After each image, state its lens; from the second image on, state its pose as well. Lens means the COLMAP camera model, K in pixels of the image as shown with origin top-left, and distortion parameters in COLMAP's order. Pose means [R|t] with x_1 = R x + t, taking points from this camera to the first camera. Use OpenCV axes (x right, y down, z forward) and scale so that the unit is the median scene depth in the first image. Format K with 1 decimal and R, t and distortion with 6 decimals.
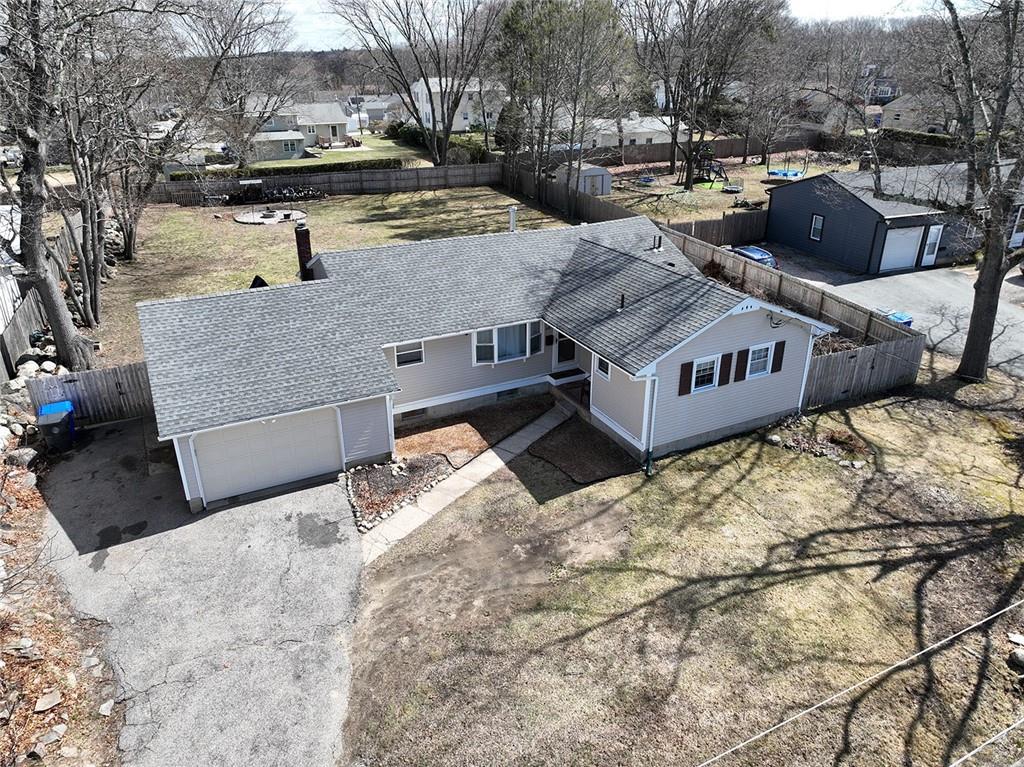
lens RADIAL K [[724.7, 0, 514.2], [0, 724.7, 381.2], [0, 0, 1]] dist [0.000637, 0.014754]
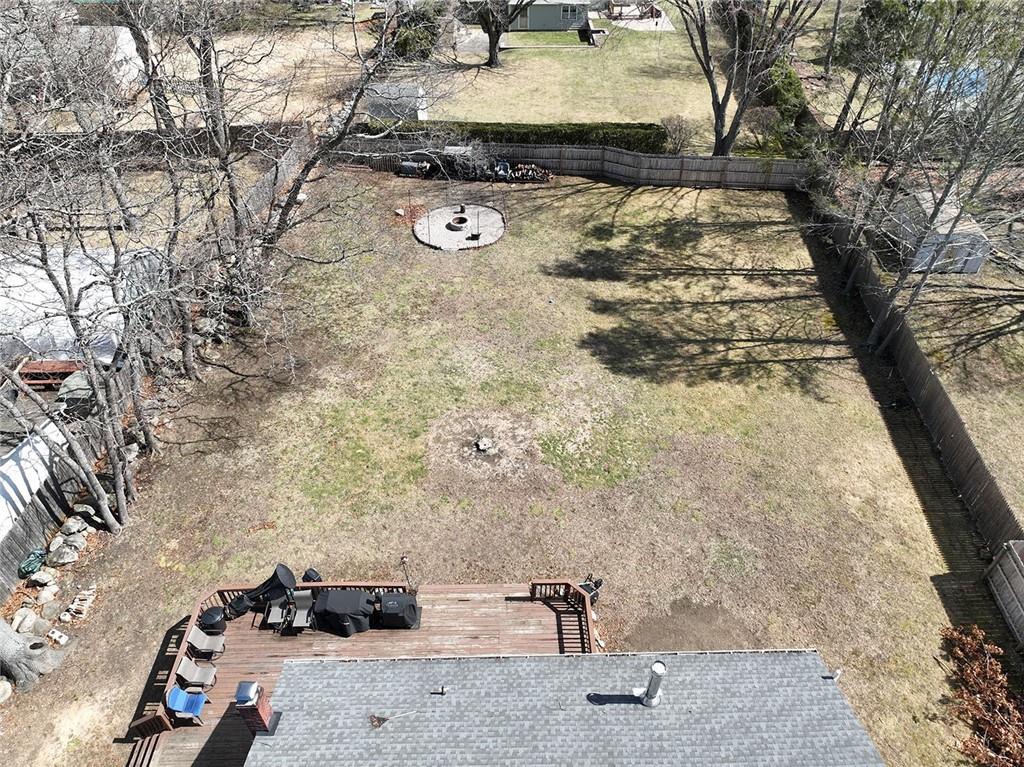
lens RADIAL K [[724.7, 0, 512.2], [0, 724.7, 383.4], [0, 0, 1]] dist [0.000637, 0.014754]
pose [[0.900387, 0.291045, -0.323412, 0.005995], [-0.180518, 0.926219, 0.330956, -0.305702], [0.395874, -0.239607, 0.886495, 0.283720]]
